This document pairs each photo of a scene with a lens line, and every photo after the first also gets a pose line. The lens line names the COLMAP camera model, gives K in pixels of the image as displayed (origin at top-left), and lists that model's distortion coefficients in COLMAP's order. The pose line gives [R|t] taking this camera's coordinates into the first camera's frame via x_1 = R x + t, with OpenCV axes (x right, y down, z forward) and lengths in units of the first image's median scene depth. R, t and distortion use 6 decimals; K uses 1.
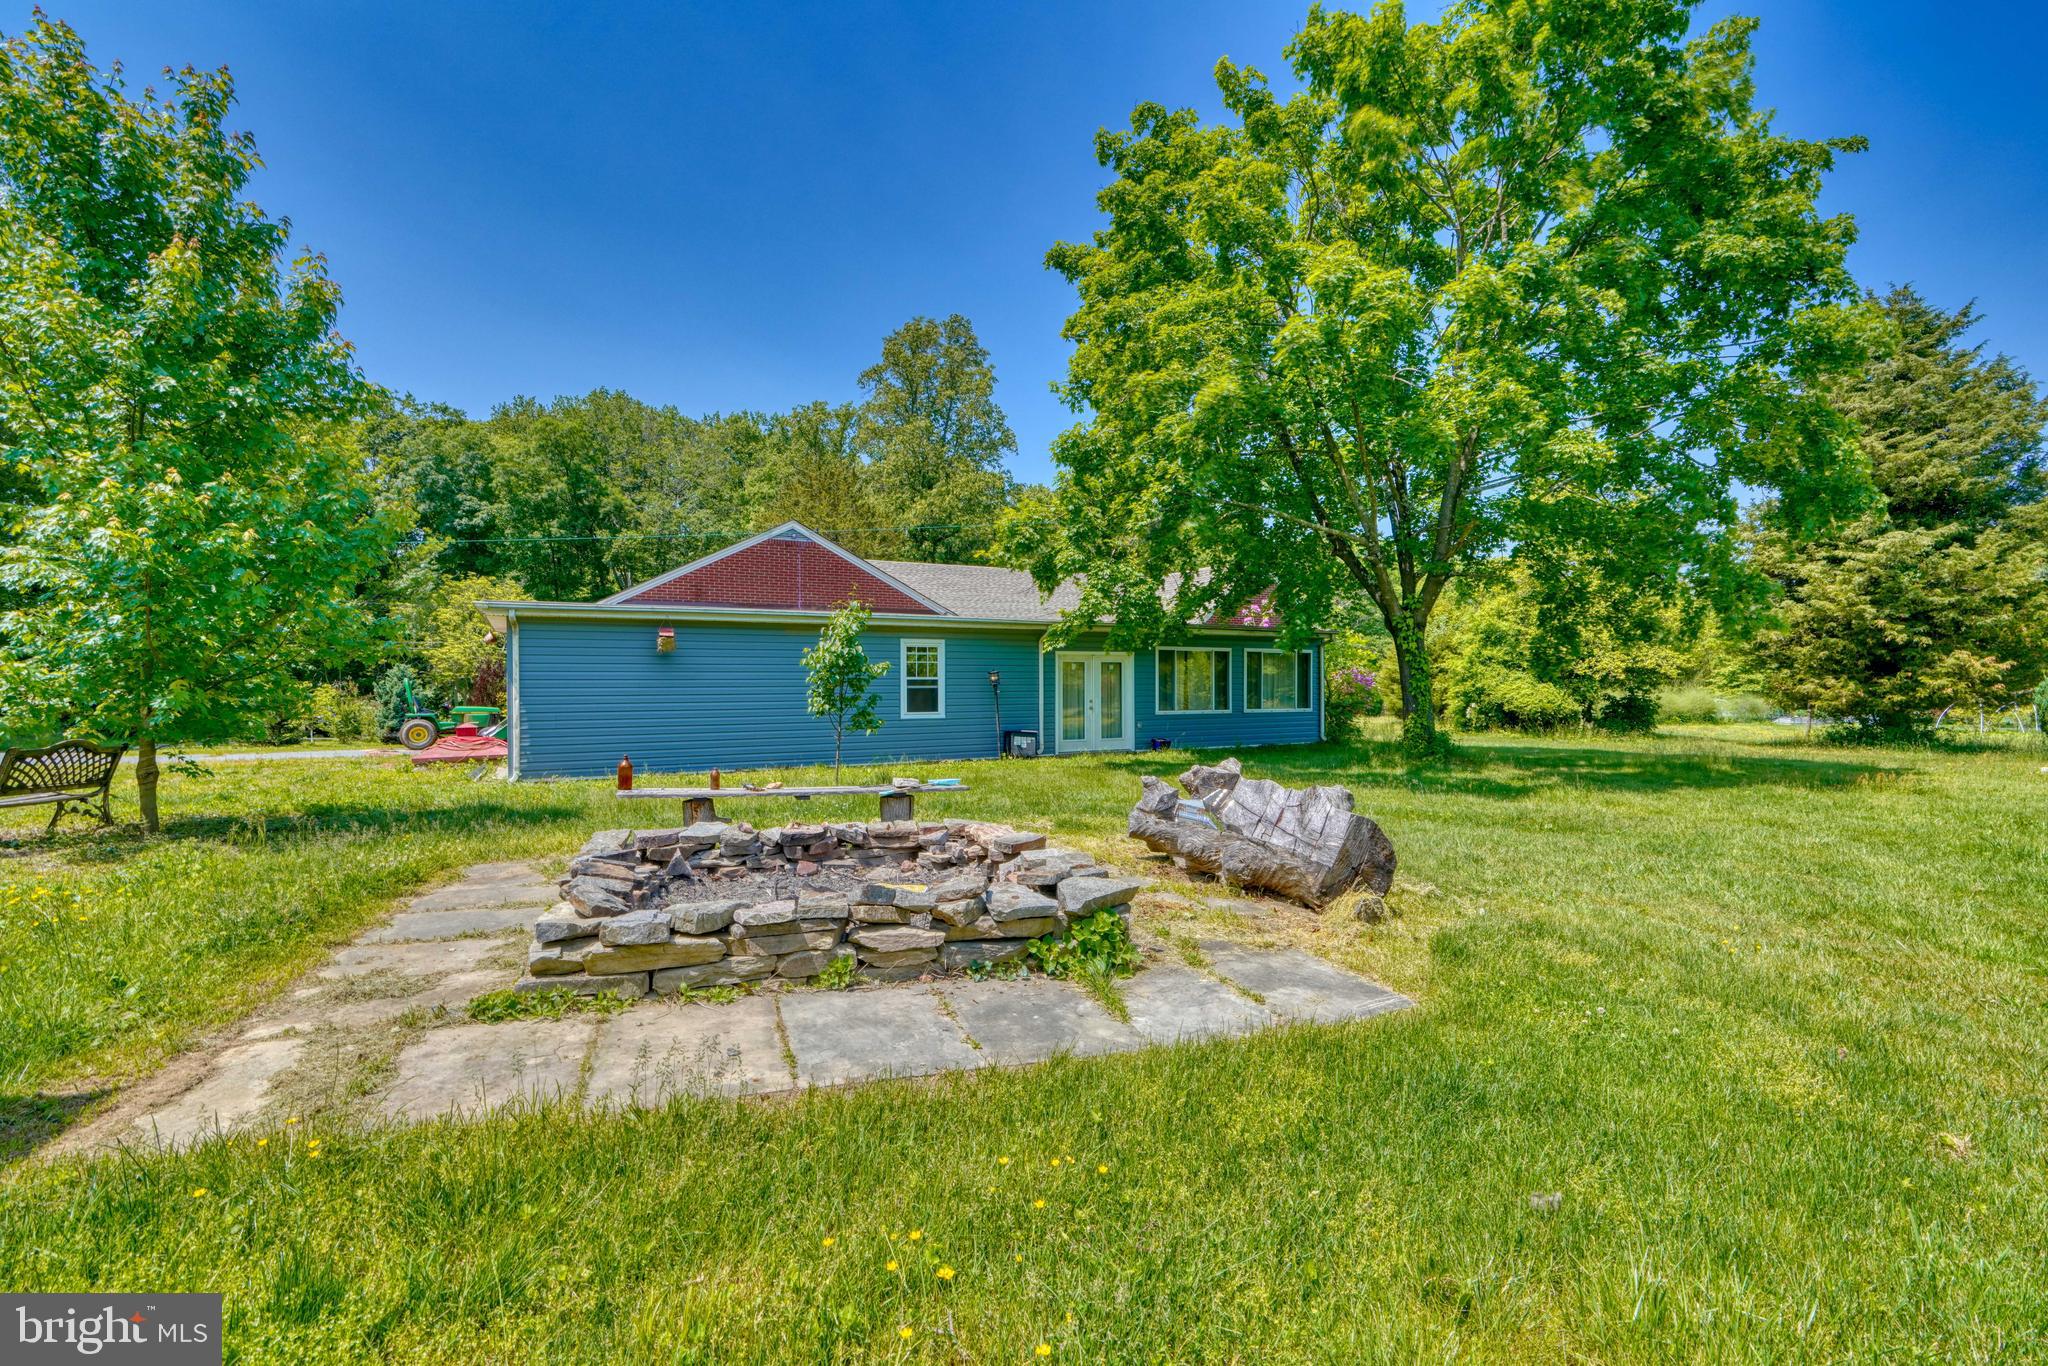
lens RADIAL K [[907.4, 0, 1026.8], [0, 907.4, 675.6], [0, 0, 1]] dist [0.001700, -0.000062]
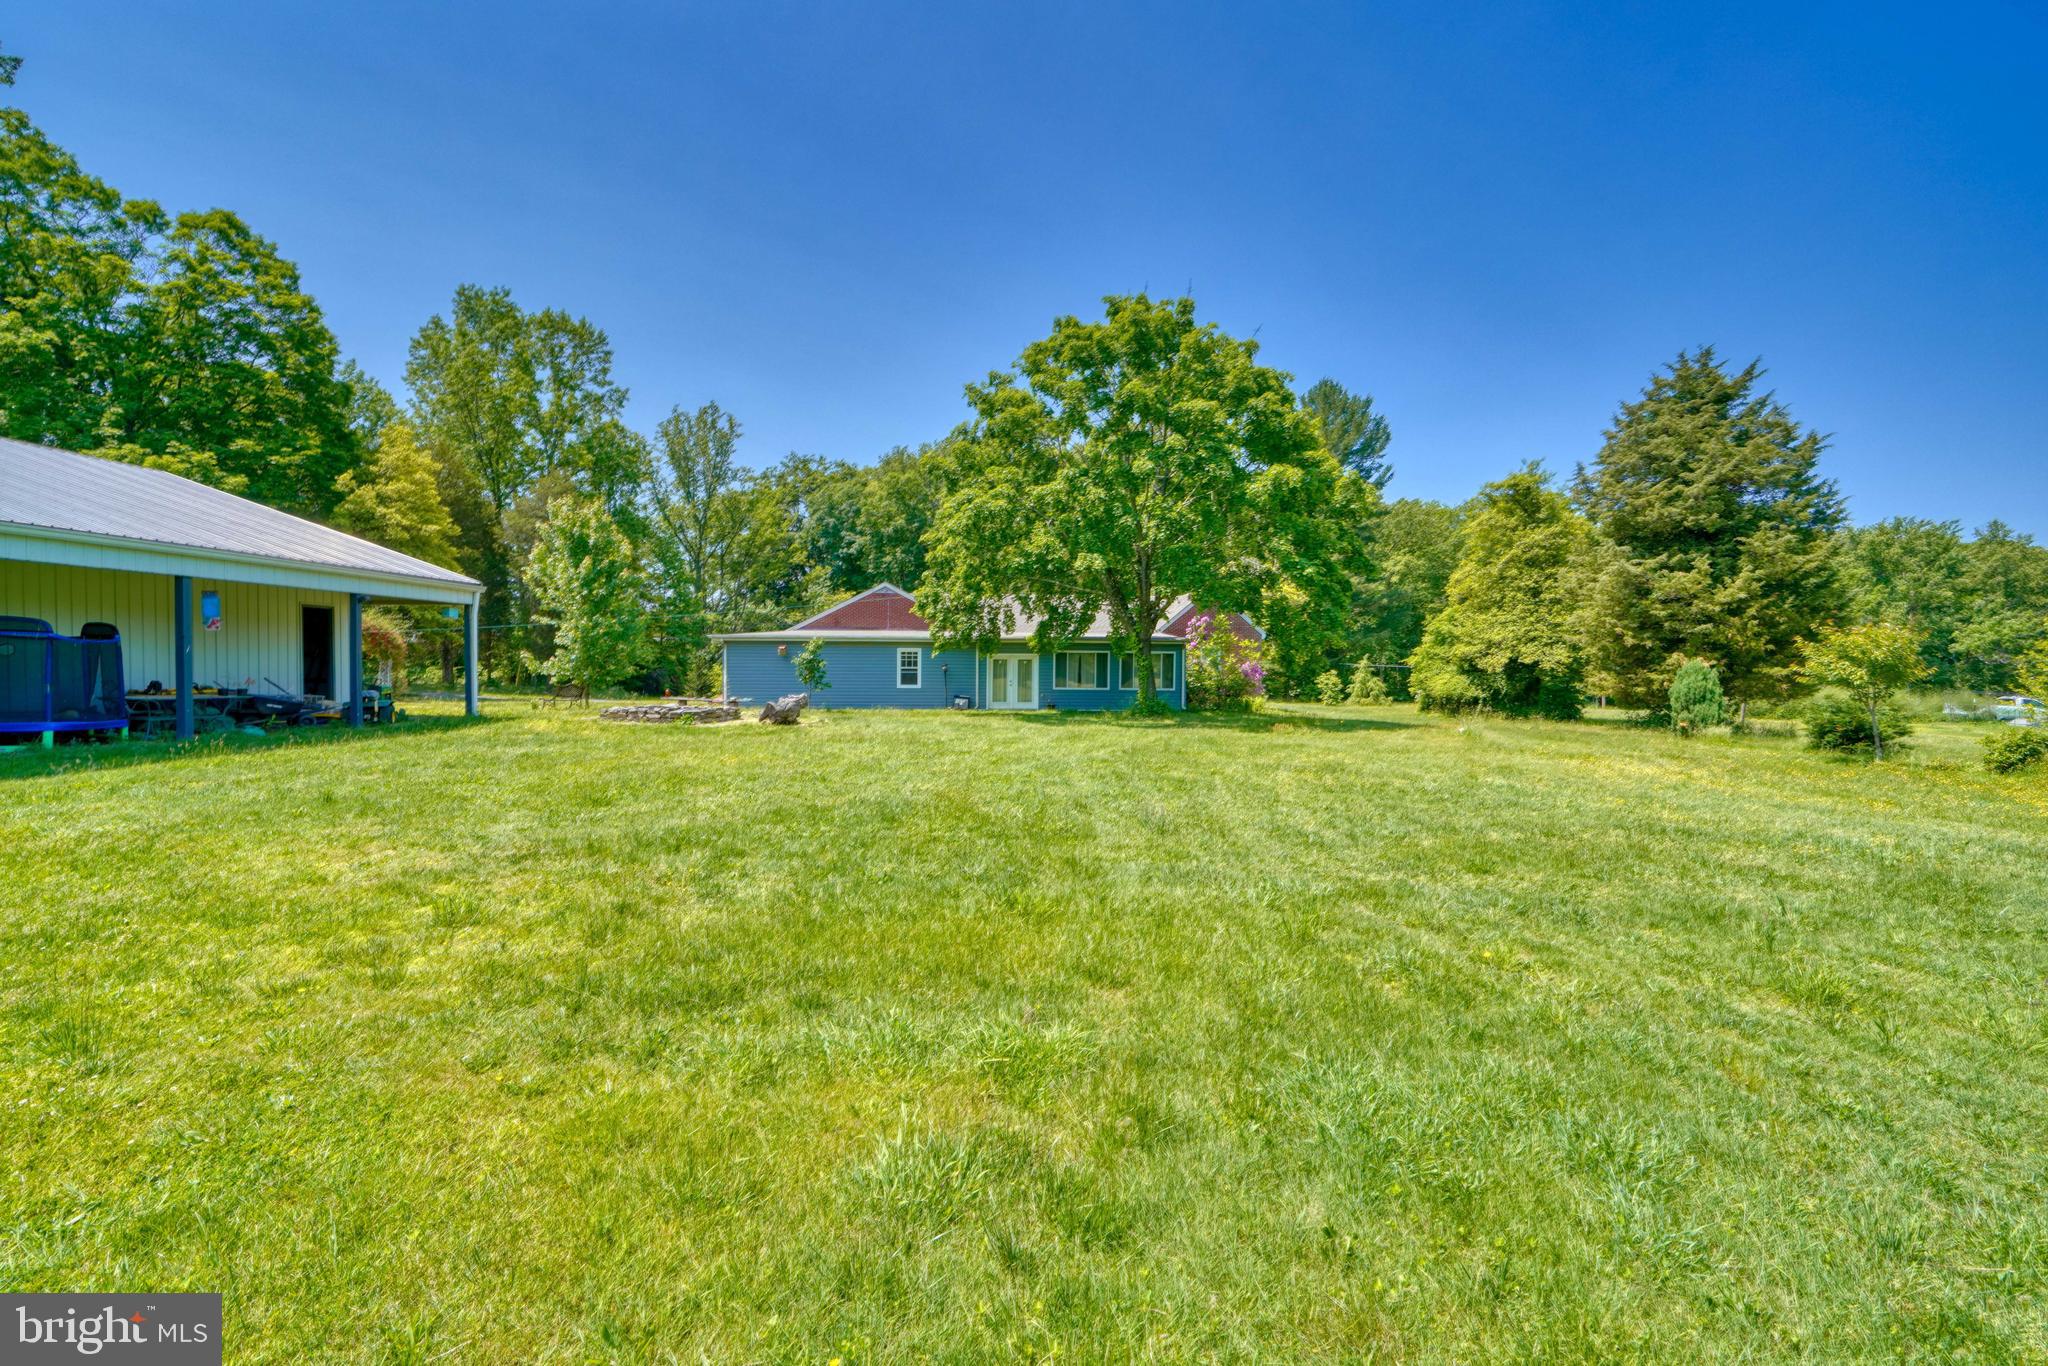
lens RADIAL K [[907.4, 0, 1021.7], [0, 907.4, 683.4], [0, 0, 1]] dist [0.001700, -0.000062]
pose [[0.906801, 0.016956, -0.421218, 0.721097], [-0.005813, 0.999599, 0.027724, -0.014683], [0.421519, -0.022692, 0.906536, -0.528585]]
